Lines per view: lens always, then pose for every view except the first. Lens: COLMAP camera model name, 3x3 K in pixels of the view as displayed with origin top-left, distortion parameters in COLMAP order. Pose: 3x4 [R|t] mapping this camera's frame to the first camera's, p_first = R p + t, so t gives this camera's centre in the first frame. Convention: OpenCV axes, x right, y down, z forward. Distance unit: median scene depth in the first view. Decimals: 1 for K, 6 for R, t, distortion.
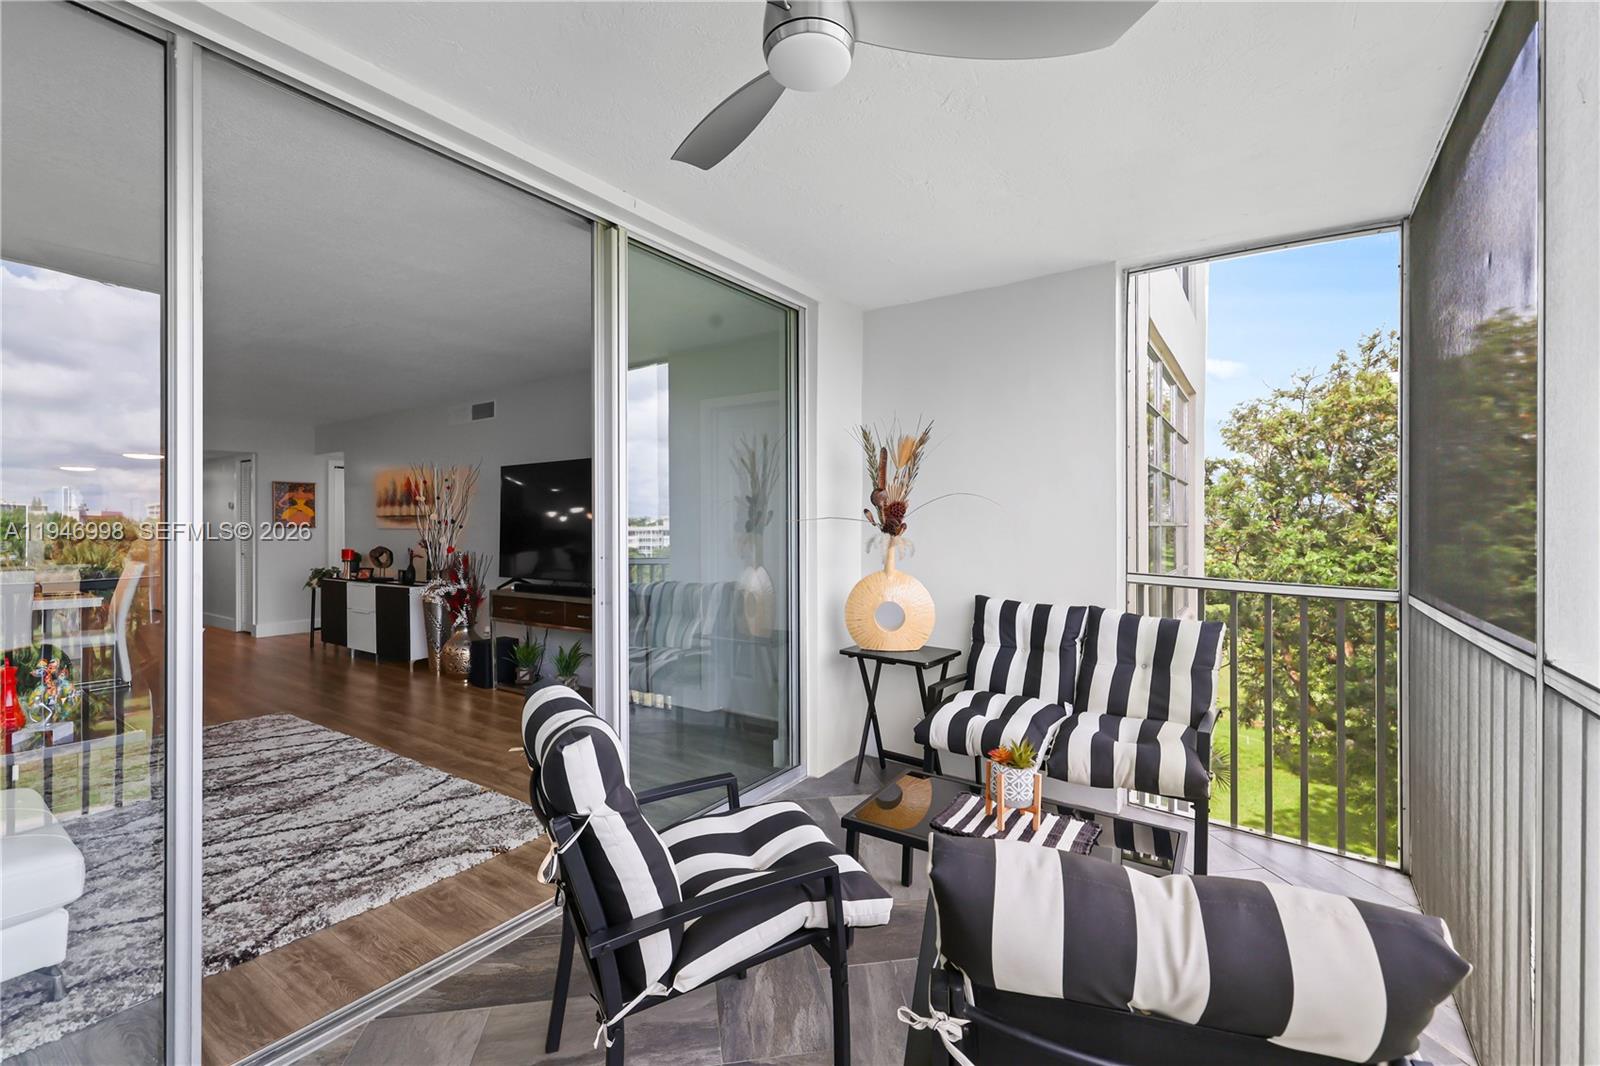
lens RADIAL K [[694.3, 0, 796.7], [0, 694.3, 530.6], [0, 0, 1]] dist [-0.002537, -0.000169]
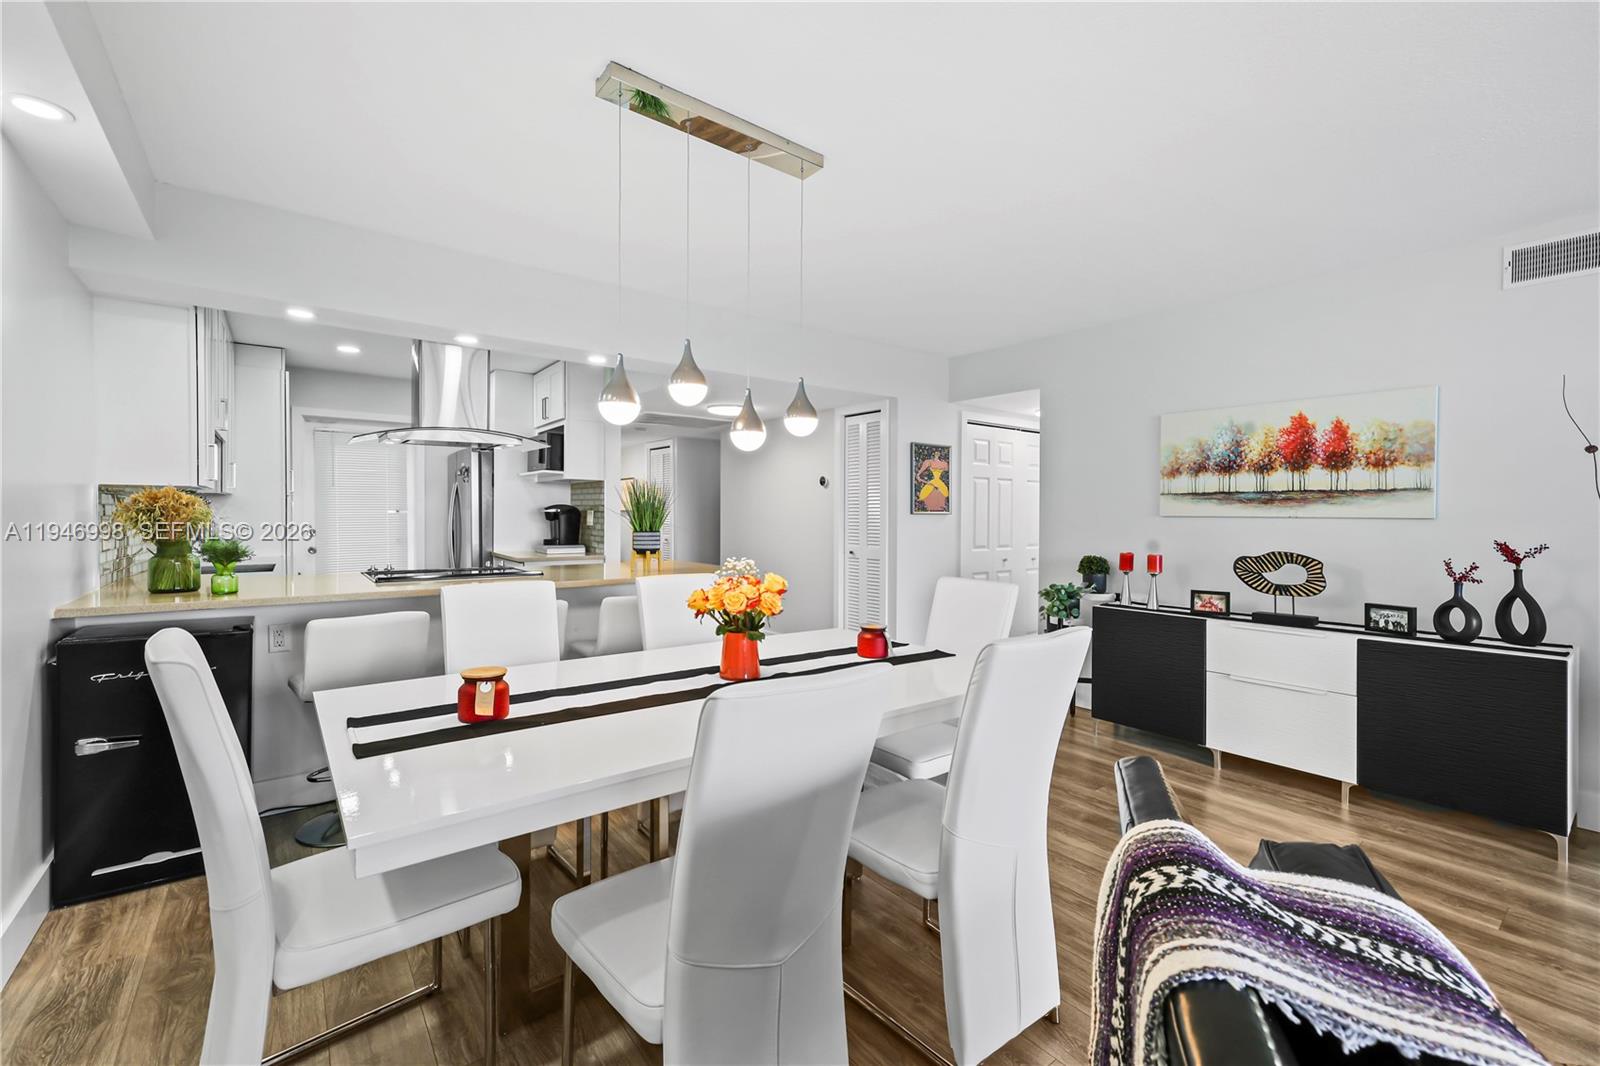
lens RADIAL K [[694.3, 0, 801.8], [0, 694.3, 524.6], [0, 0, 1]] dist [-0.002537, -0.000169]
pose [[0.954296, 0.005879, -0.298805, -0.641694], [-0.002477, 0.999928, 0.011761, -0.001773], [0.298852, -0.010483, 0.954242, 0.341352]]
